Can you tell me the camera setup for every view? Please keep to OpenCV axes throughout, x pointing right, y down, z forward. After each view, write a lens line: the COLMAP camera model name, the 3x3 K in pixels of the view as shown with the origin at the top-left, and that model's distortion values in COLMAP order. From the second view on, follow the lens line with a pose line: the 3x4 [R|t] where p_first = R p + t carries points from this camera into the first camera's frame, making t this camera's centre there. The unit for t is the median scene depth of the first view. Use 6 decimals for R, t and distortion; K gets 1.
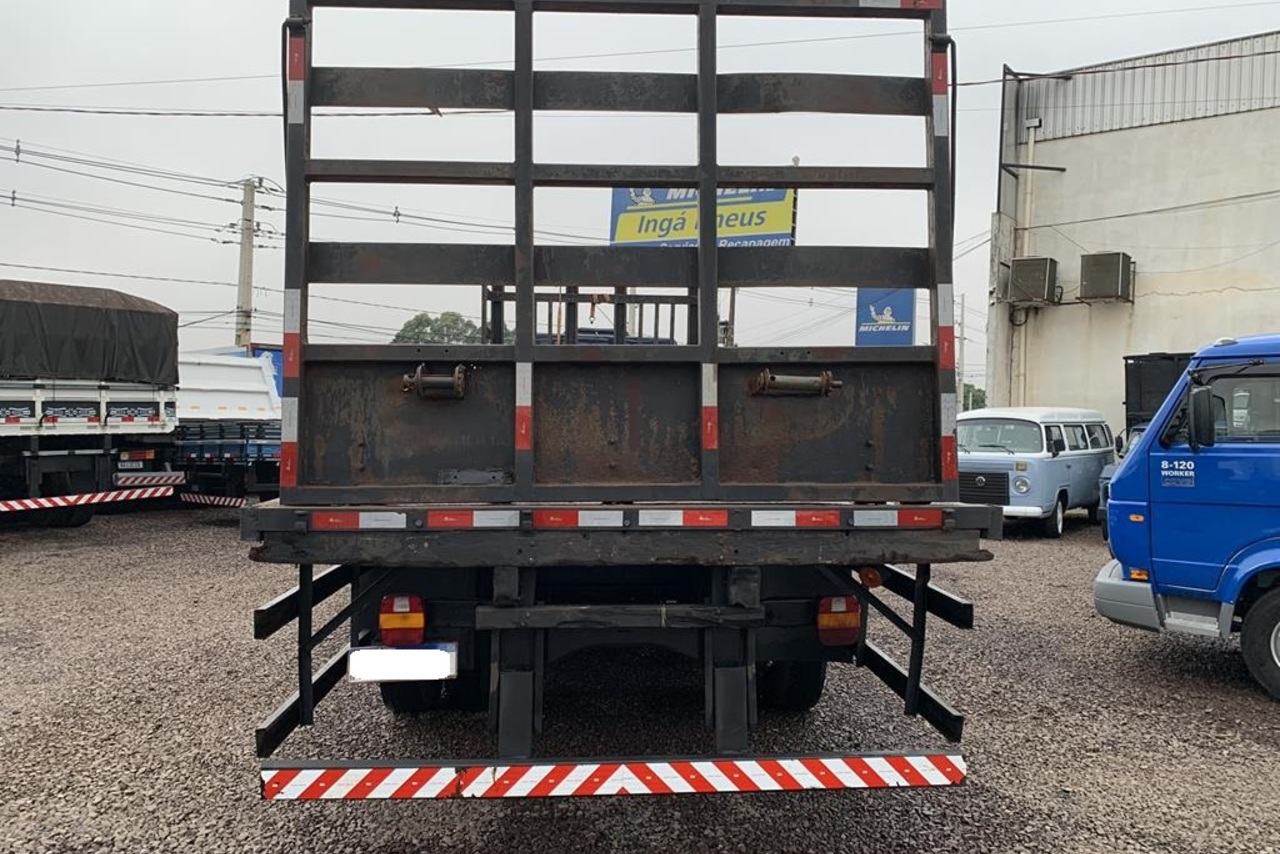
lens RADIAL K [[924.8, 0, 640.1], [0, 924.8, 385.1], [0, 0, 1]] dist [0.005117, -0.001632]
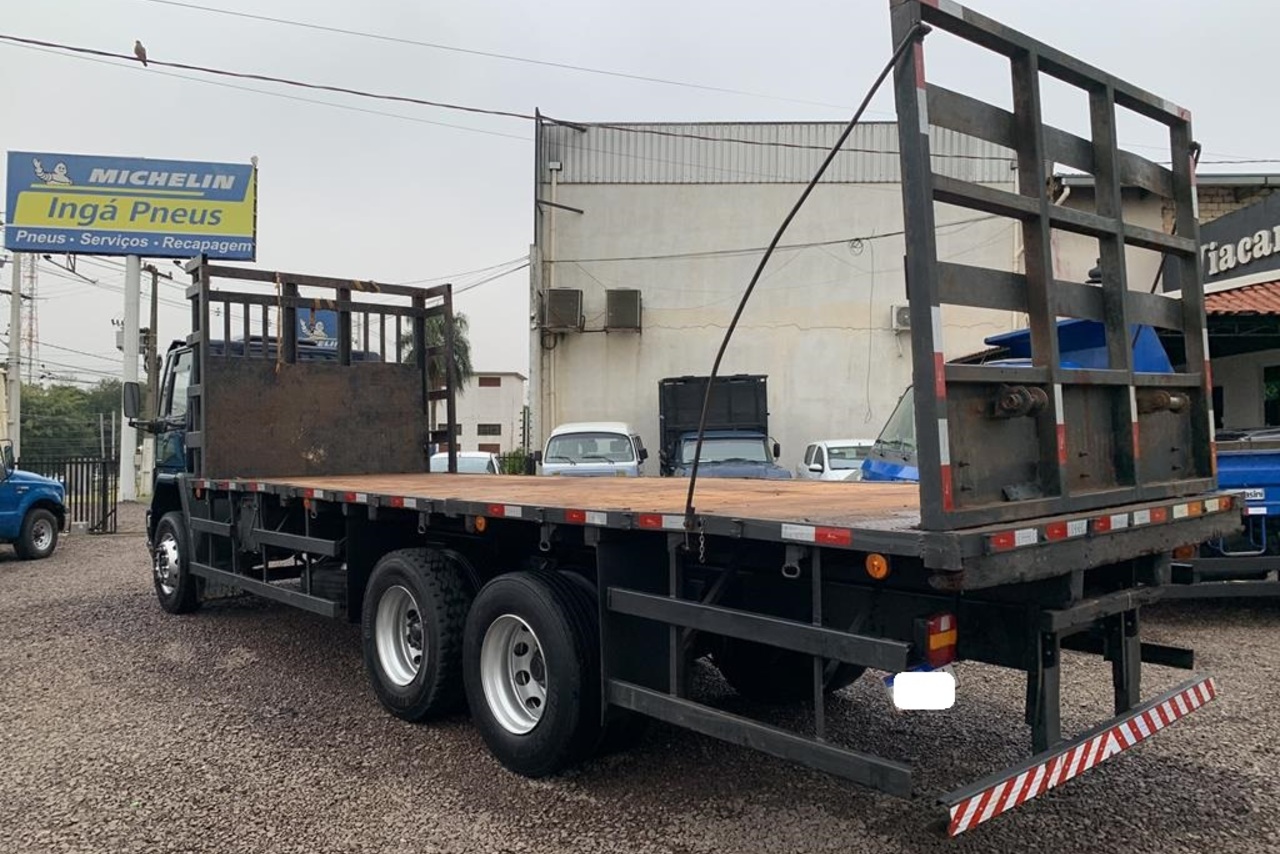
lens RADIAL K [[906.1, 0, 640.0], [0, 906.1, 427.0], [0, 0, 1]] dist [0.082718, -0.105124]
pose [[0.817900, -0.013695, 0.575197, -0.127657], [-0.002211, 0.999635, 0.026943, -0.000255], [-0.575356, -0.023308, 0.817571, 0.043974]]
